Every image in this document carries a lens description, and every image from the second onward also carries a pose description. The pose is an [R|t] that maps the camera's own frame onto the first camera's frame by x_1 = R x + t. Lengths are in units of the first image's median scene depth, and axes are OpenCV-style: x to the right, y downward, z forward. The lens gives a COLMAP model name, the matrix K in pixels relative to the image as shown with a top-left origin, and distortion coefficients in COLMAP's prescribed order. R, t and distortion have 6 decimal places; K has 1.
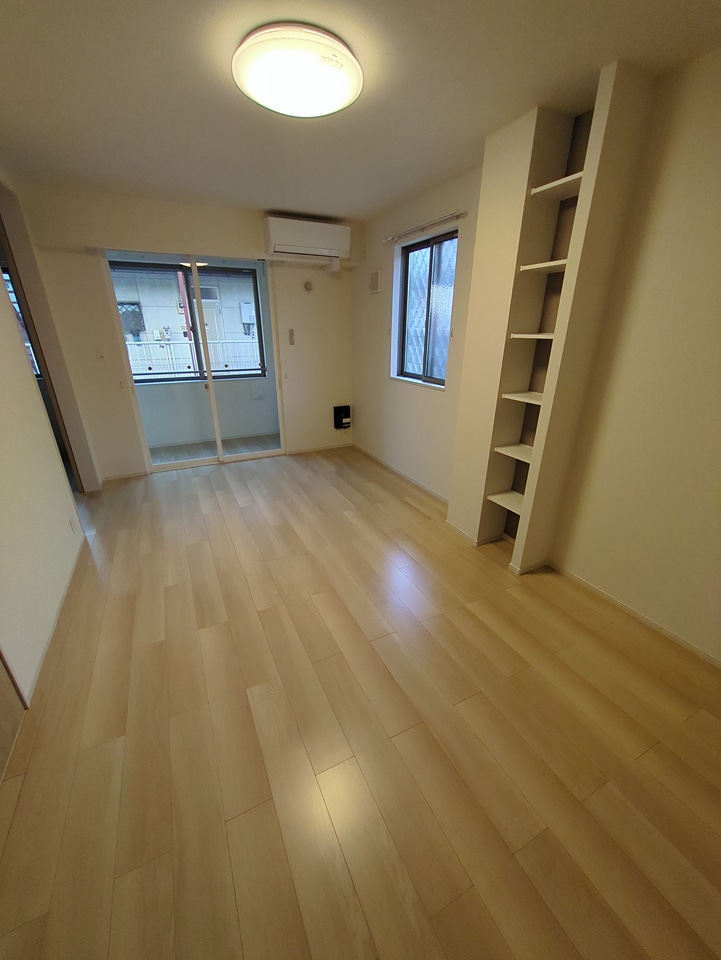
lens RADIAL K [[375.3, 0, 358.1], [0, 375.3, 485.3], [0, 0, 1]] dist [0.000648, 0.000360]
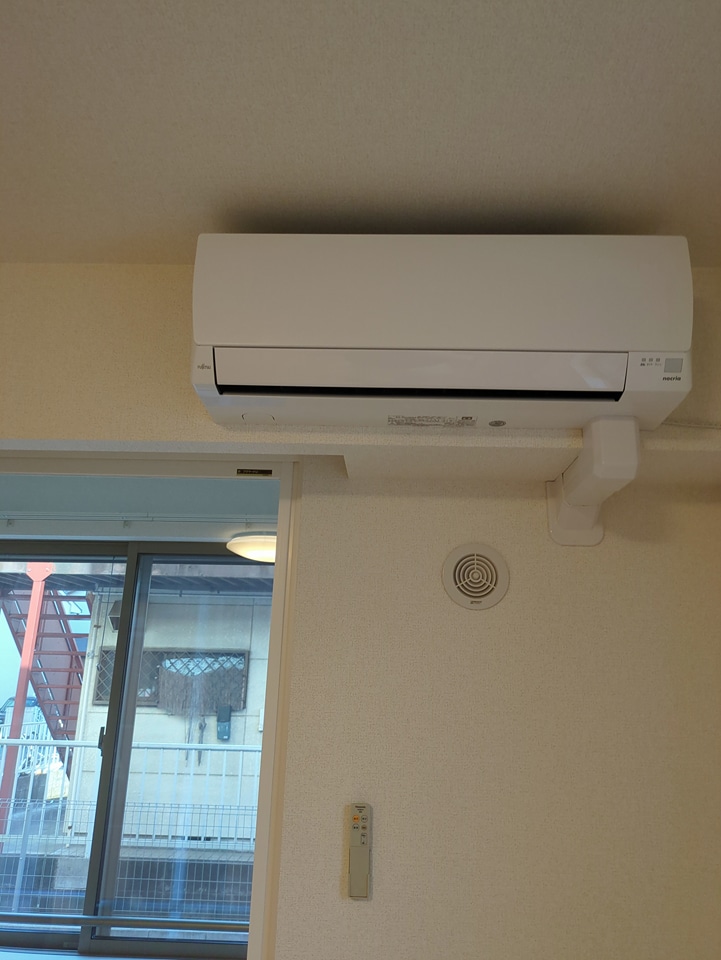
lens RADIAL K [[712.4, 0, 365.6], [0, 712.4, 480.3], [0, 0, 1]] dist [0.022833, -0.000587]
pose [[0.875244, -0.109045, -0.471229, -0.006905], [-0.215693, 0.784026, -0.582048, -0.348840], [0.432925, 0.611075, 0.662694, 0.711494]]
